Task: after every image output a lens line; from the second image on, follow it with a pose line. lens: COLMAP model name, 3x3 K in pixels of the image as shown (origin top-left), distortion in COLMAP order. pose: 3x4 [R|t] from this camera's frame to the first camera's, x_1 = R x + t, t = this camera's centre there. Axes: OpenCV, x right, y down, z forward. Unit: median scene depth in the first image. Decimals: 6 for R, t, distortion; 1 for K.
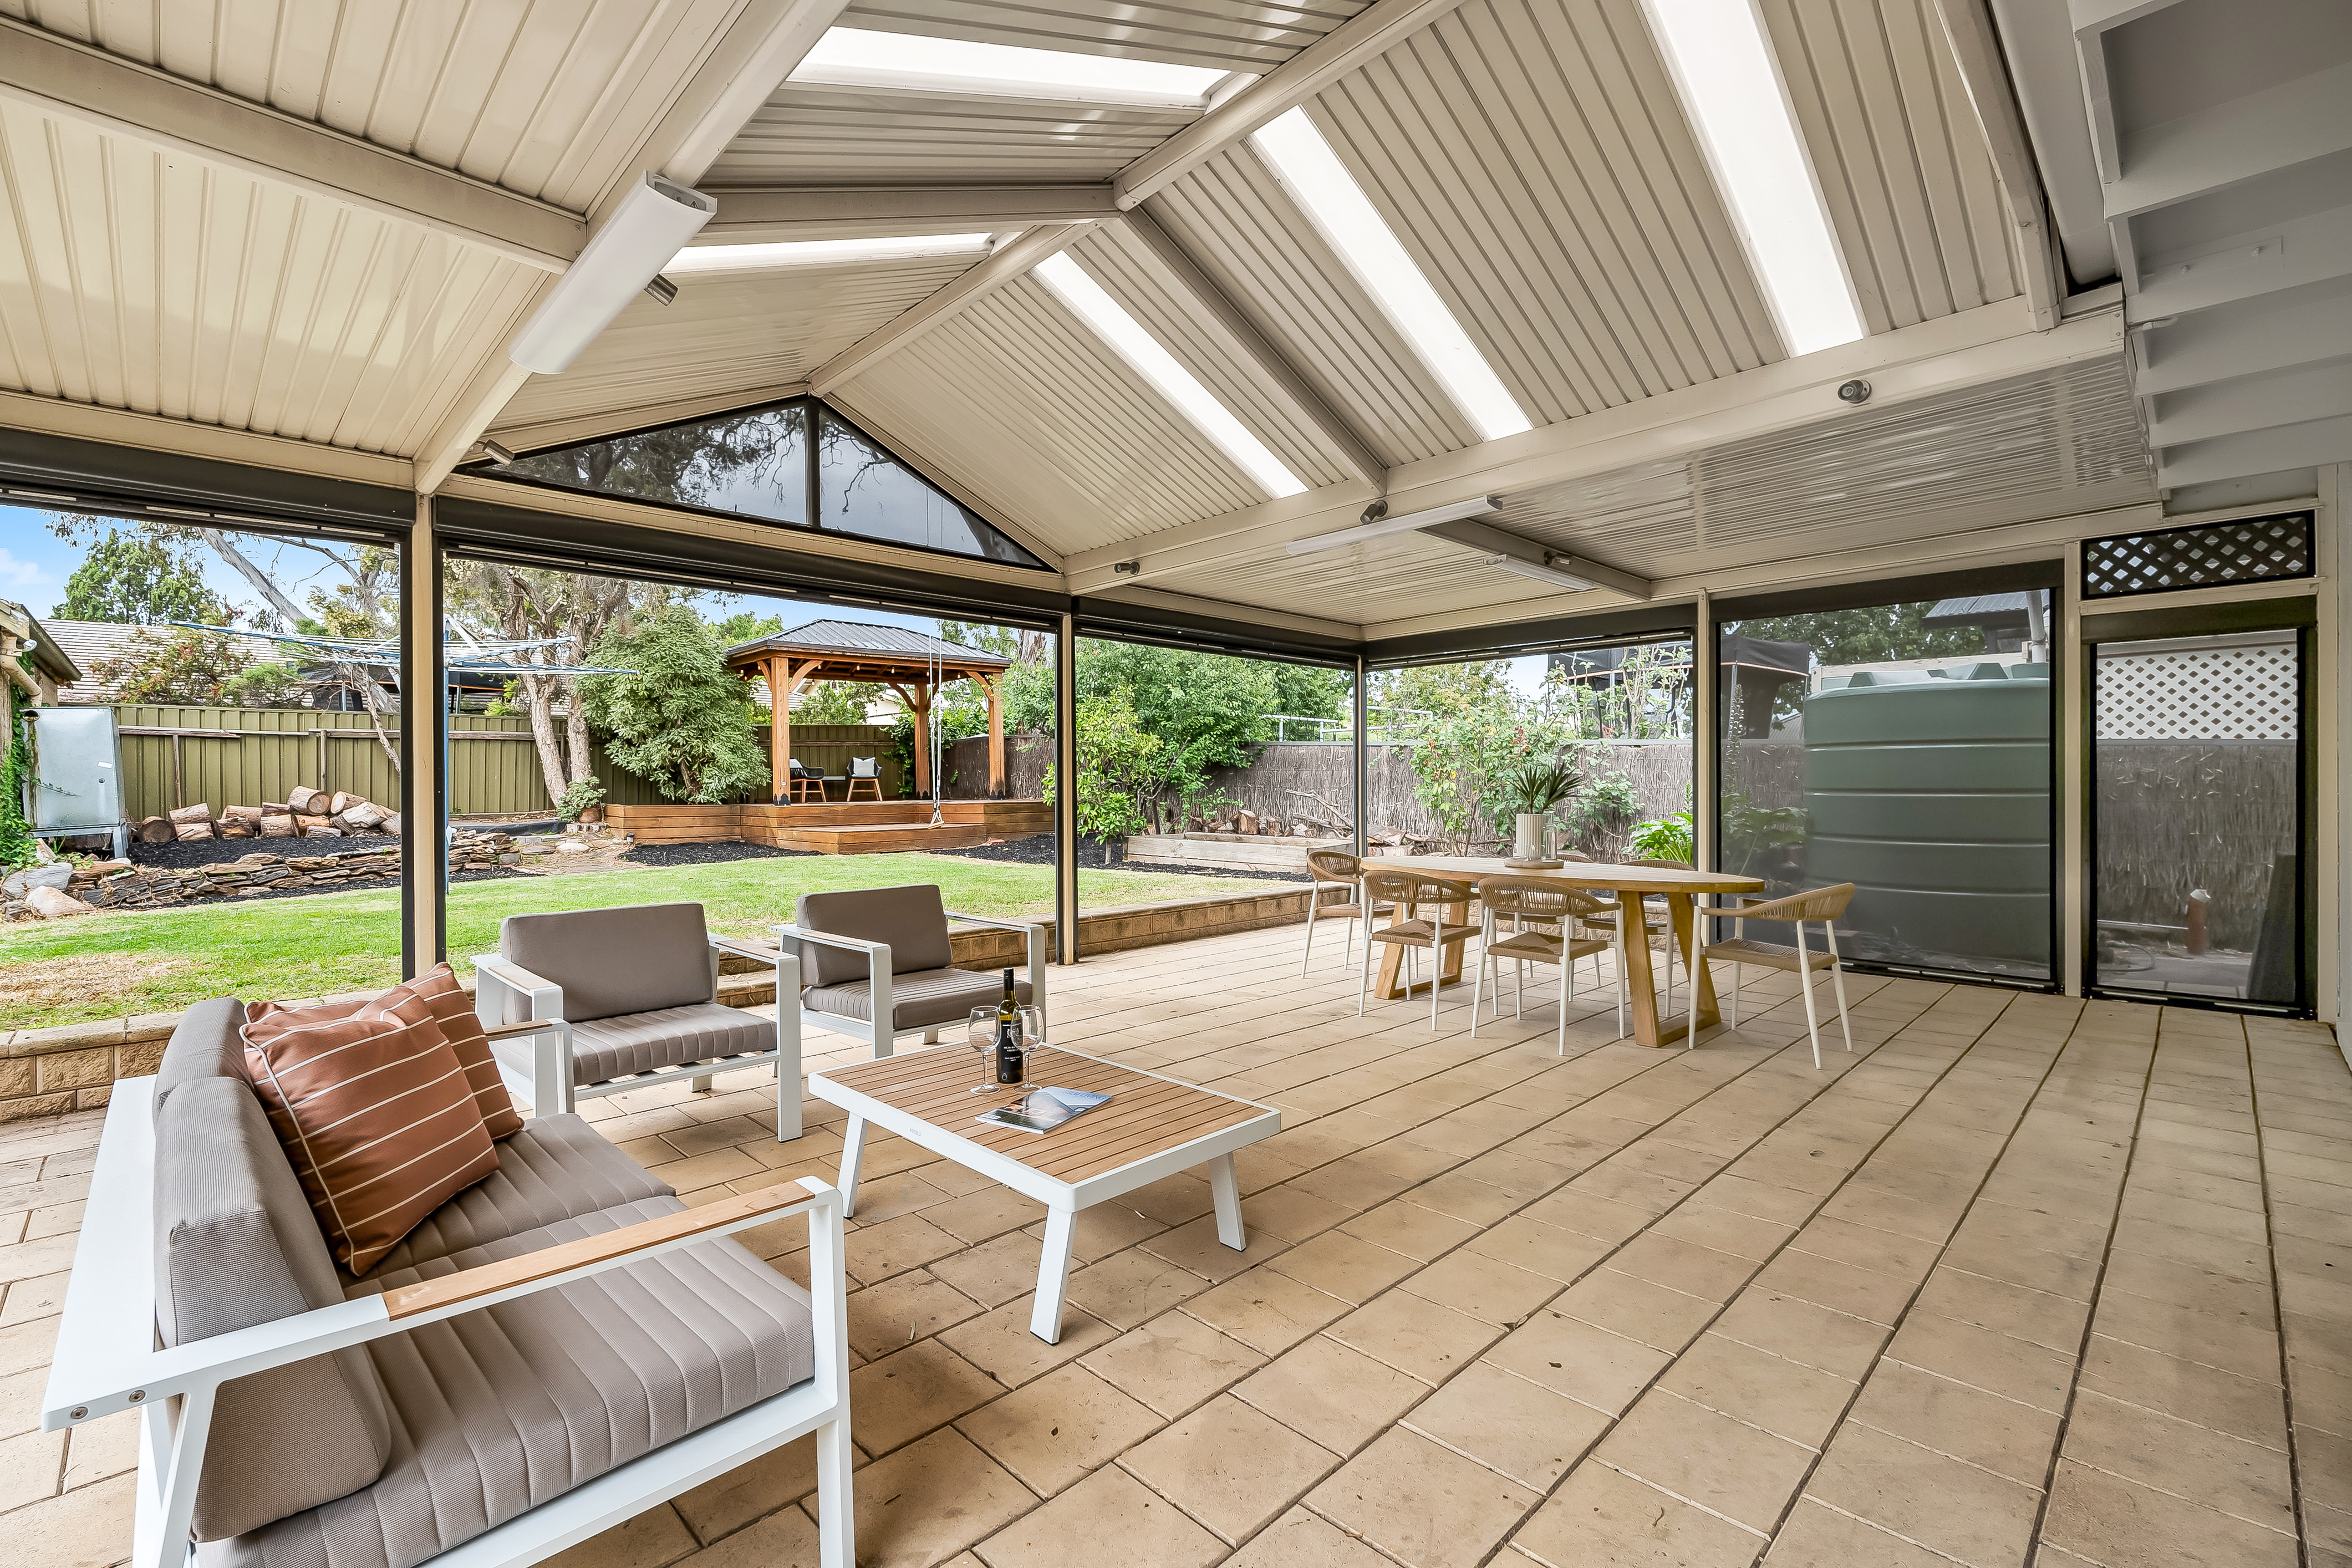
lens RADIAL K [[1045.7, 0, 1189.7], [0, 1045.7, 786.1], [0, 0, 1]] dist [-0.011153, -0.000244]
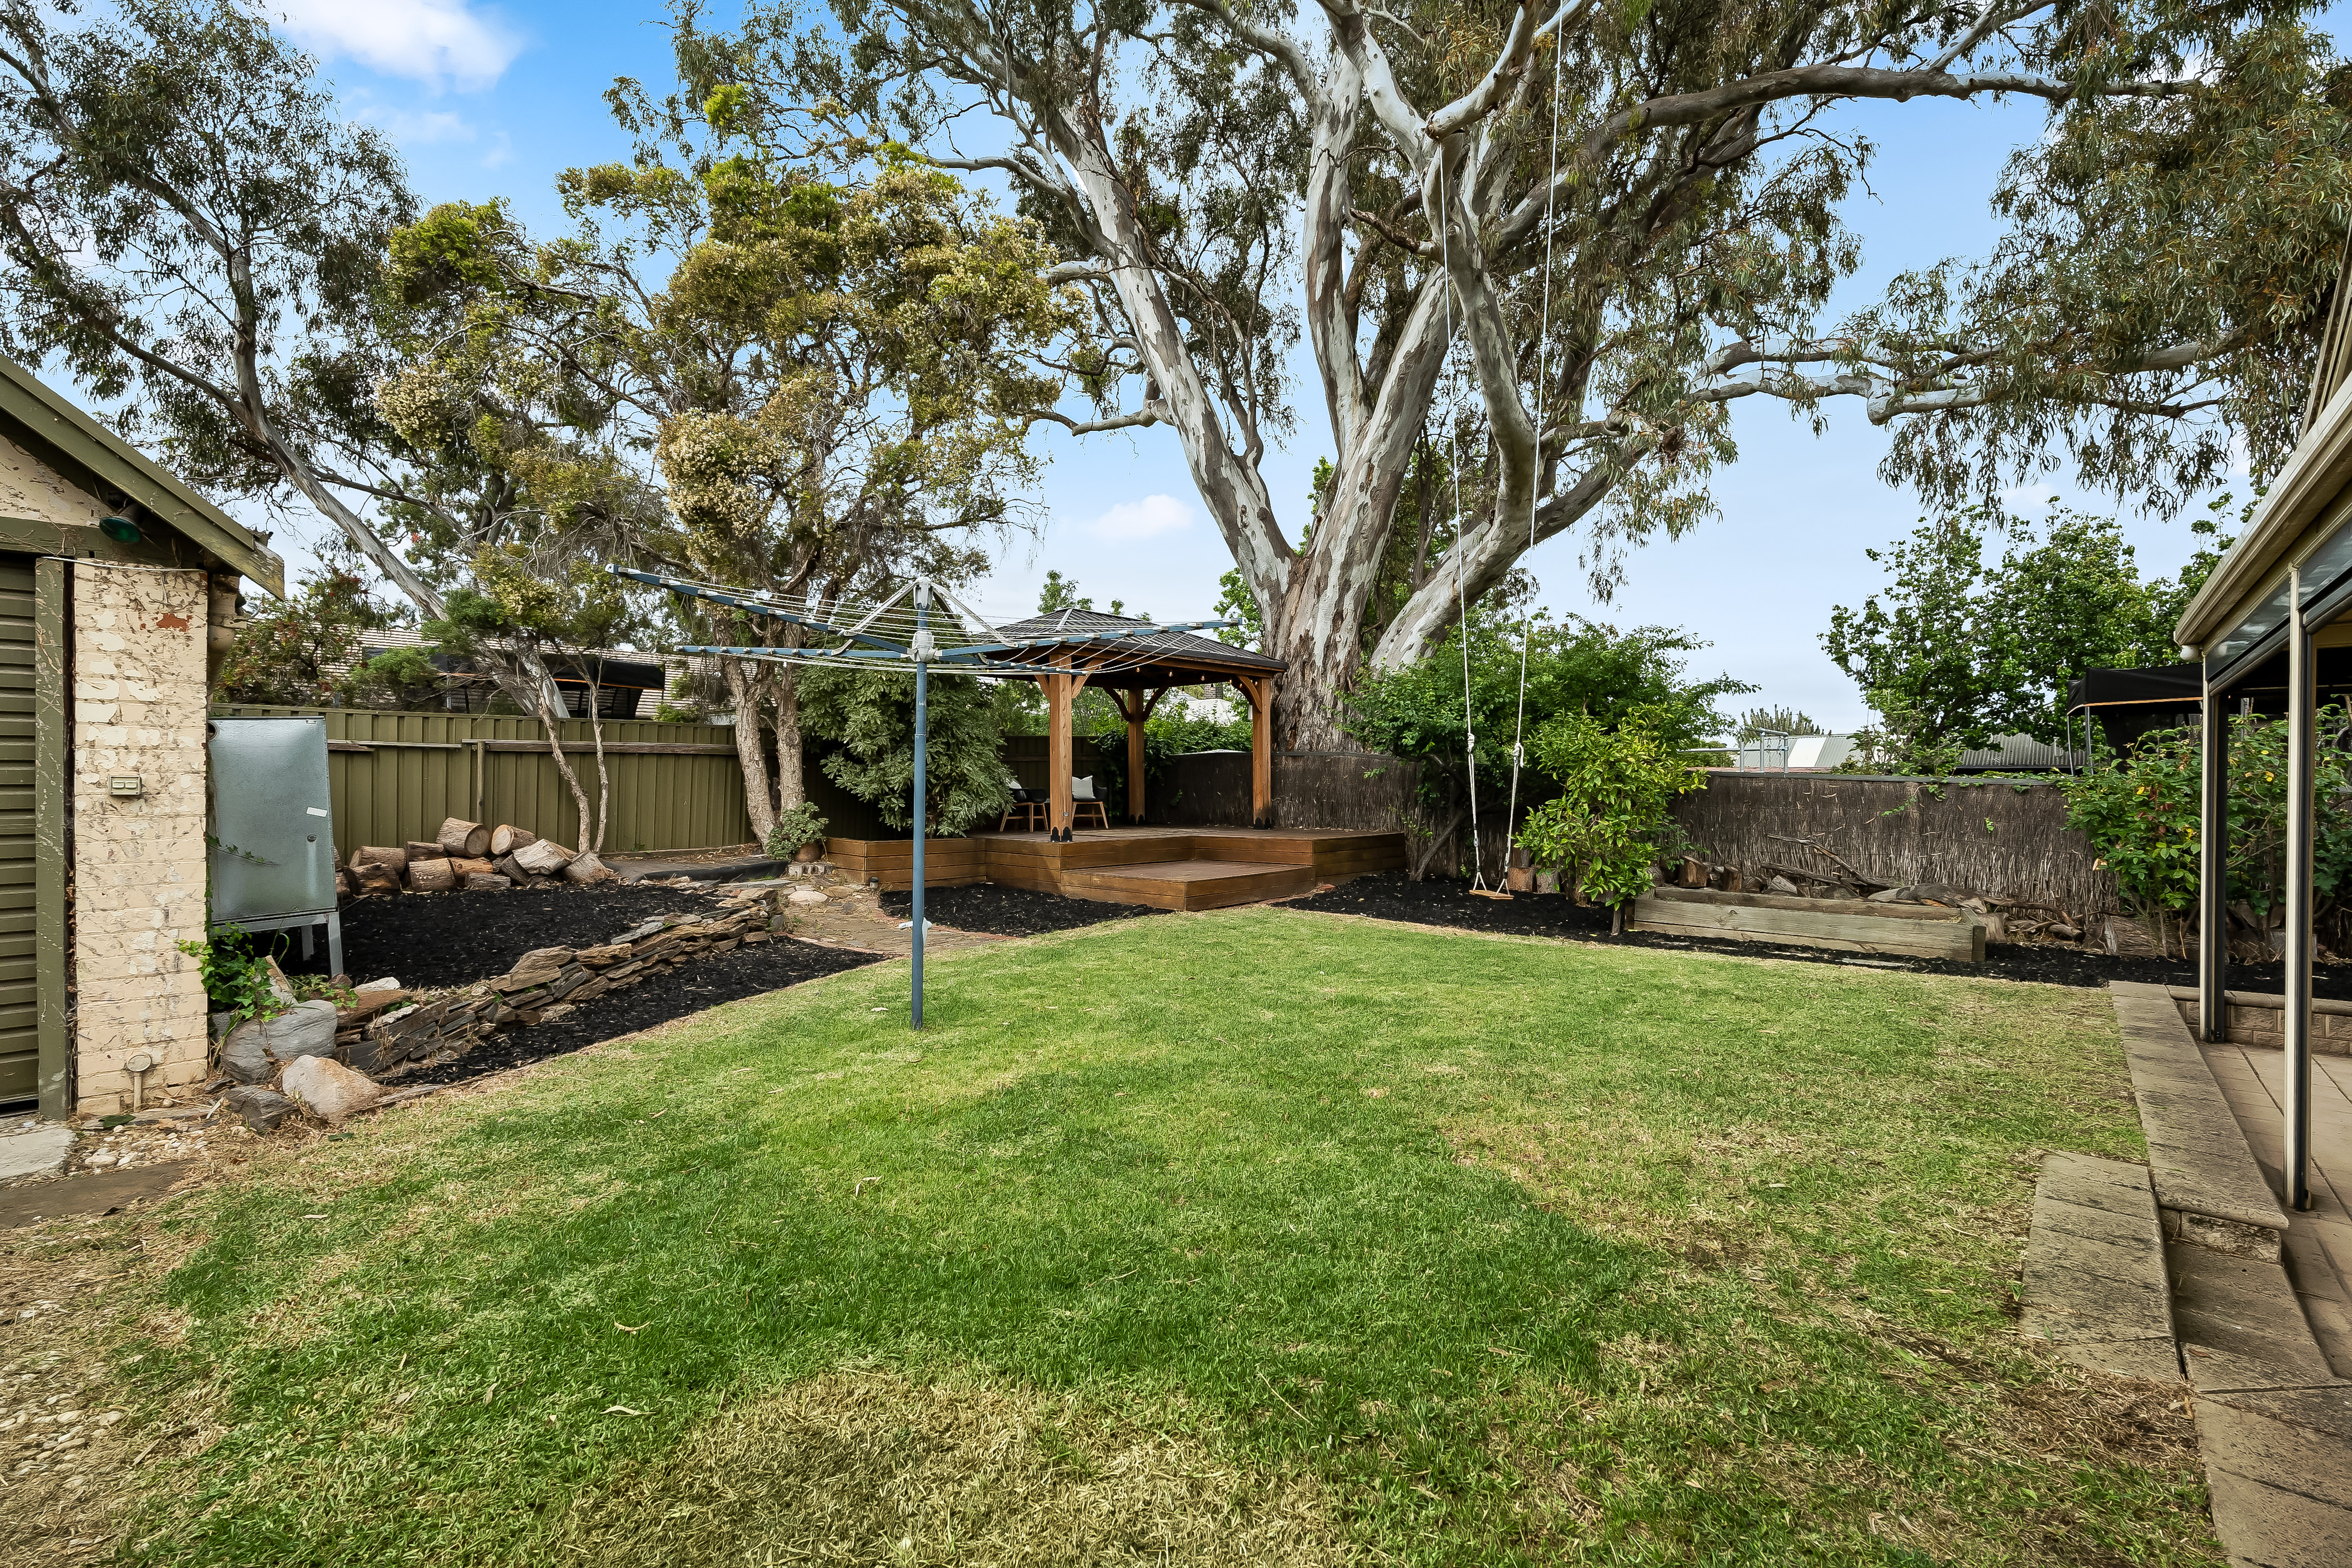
lens RADIAL K [[1026.9, 0, 1216.0], [0, 1026.9, 784.1], [0, 0, 1]] dist [-0.009525, -0.000169]
pose [[0.996708, 0.009799, 0.080479, -0.361655], [-0.009737, 0.999952, -0.001159, -0.027049], [-0.080487, 0.000371, 0.996756, 0.225412]]
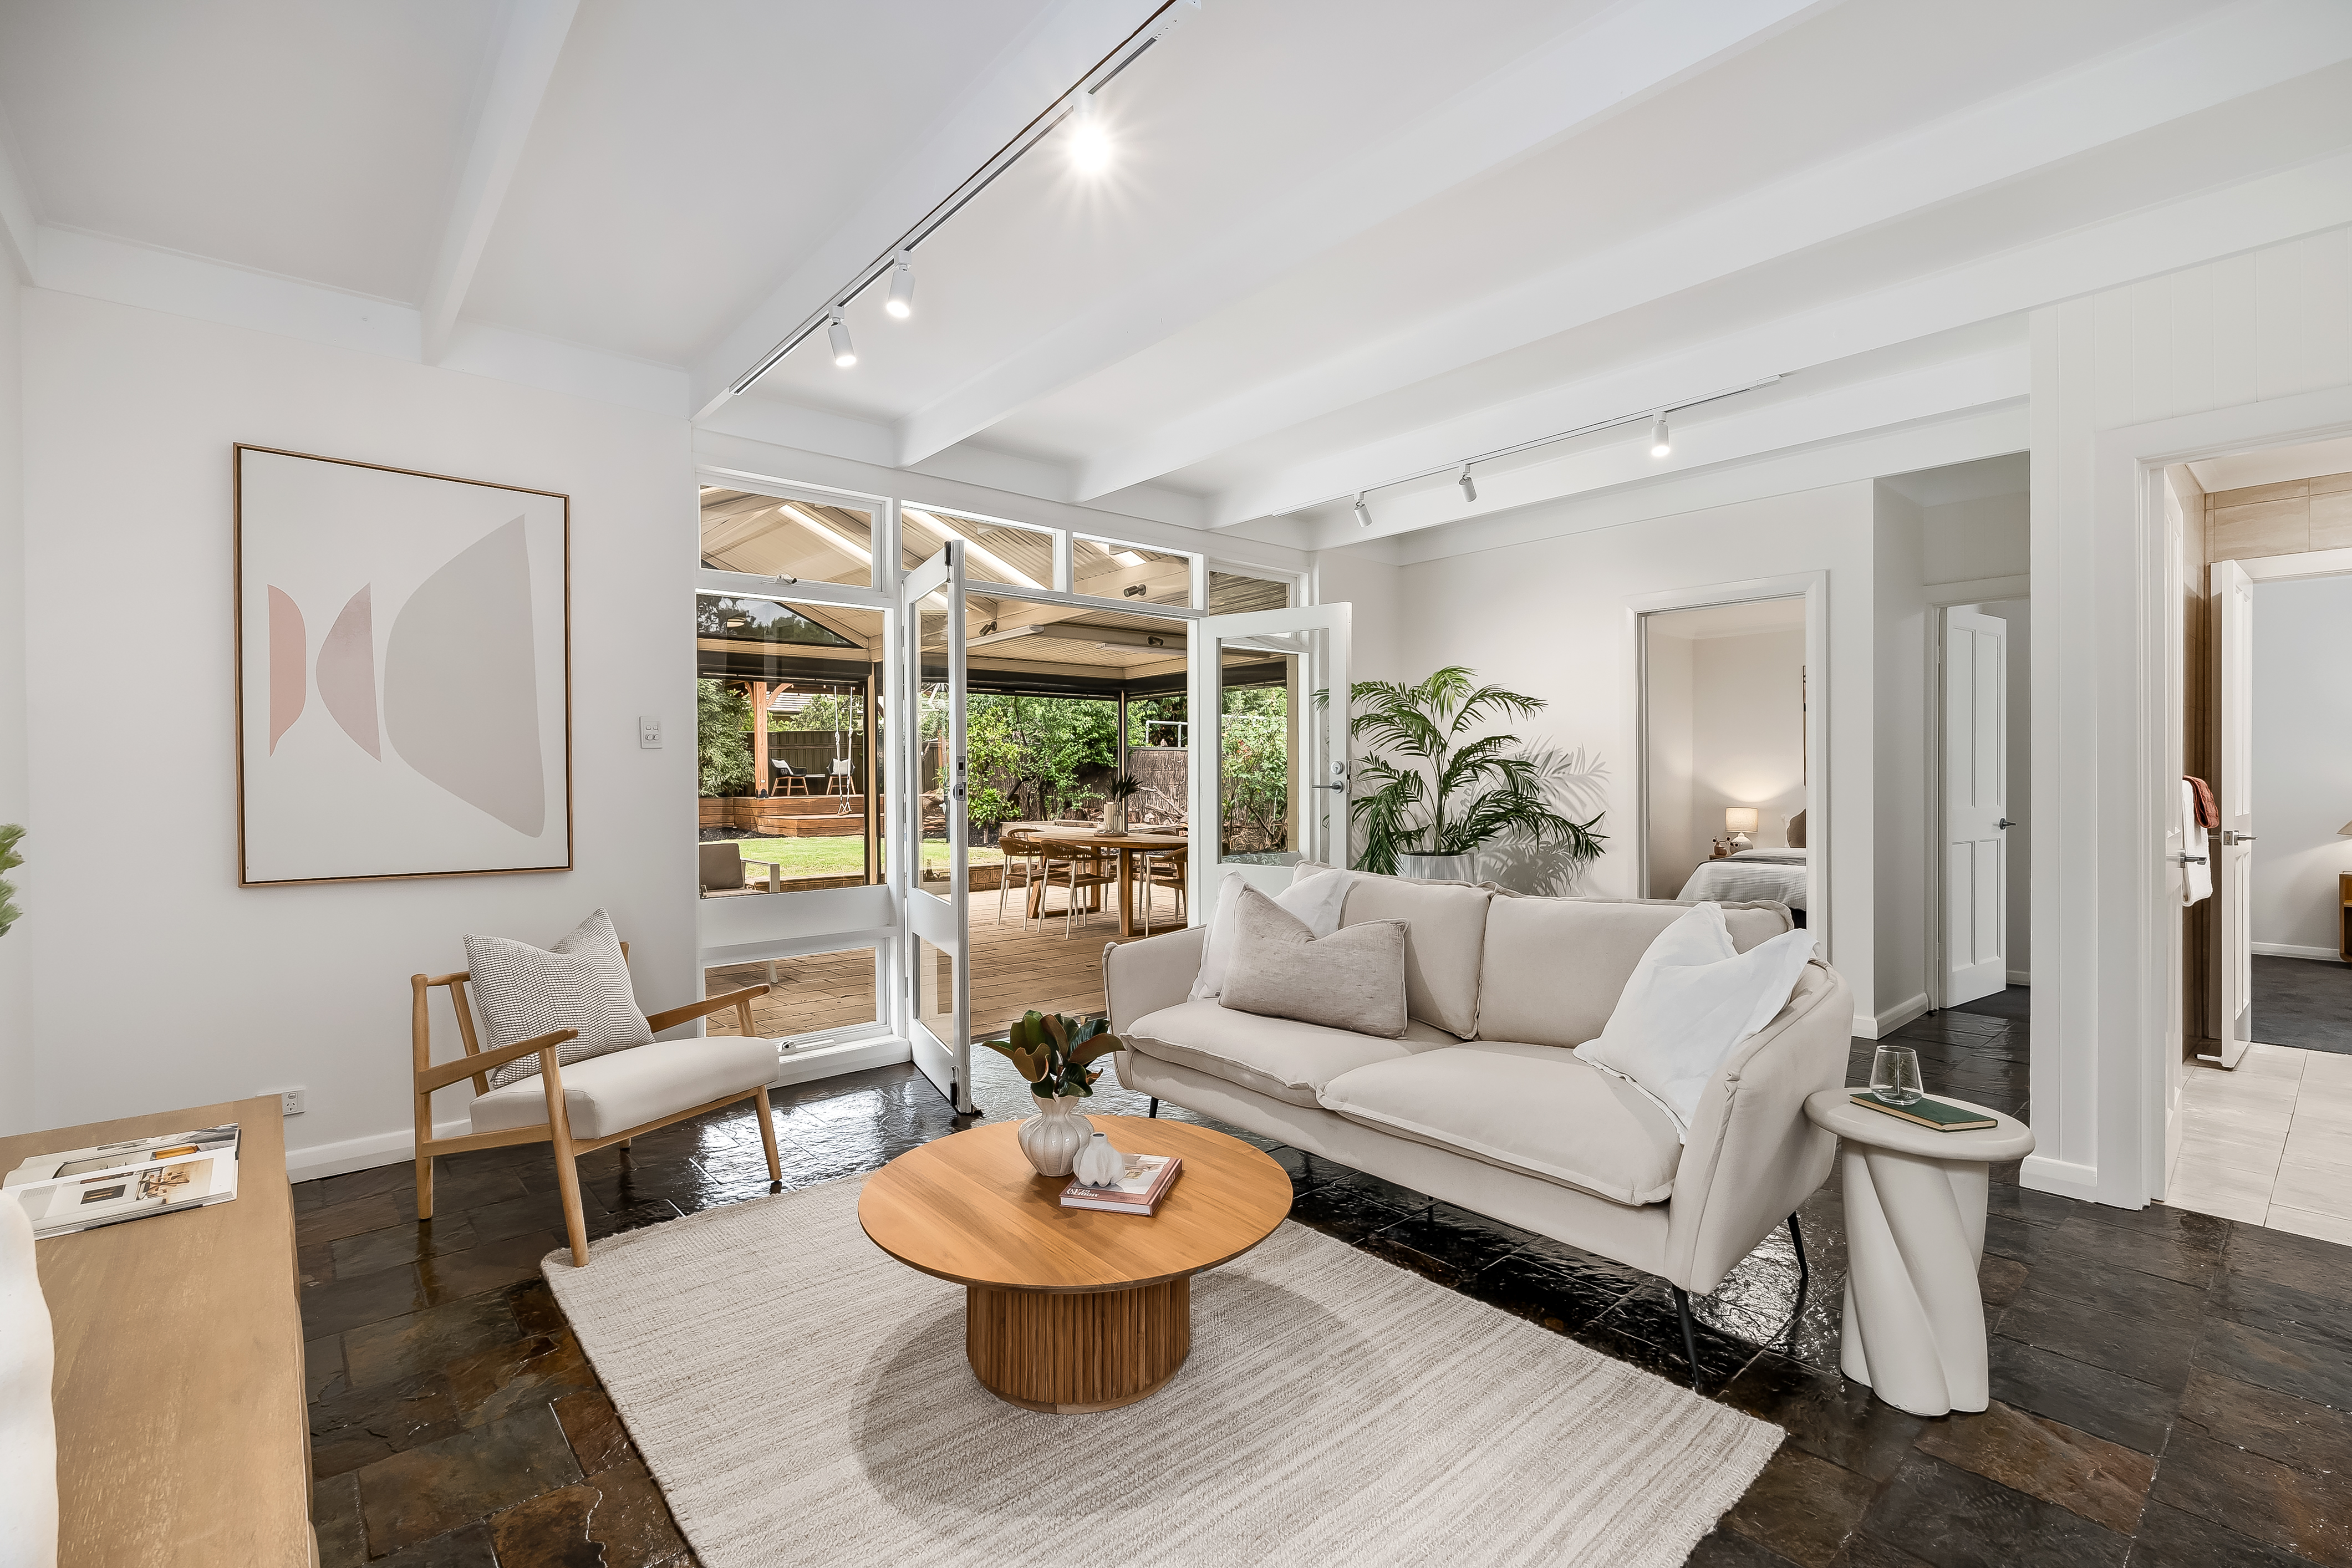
lens RADIAL K [[1053.5, 0, 1176.0], [0, 1053.5, 784.0], [0, 0, 1]] dist [-0.000083, 0.000166]
pose [[0.997540, -0.001849, -0.070078, 0.208989], [0.002285, 0.999978, 0.006148, -0.005821], [0.070065, -0.006293, 0.997523, -0.244559]]
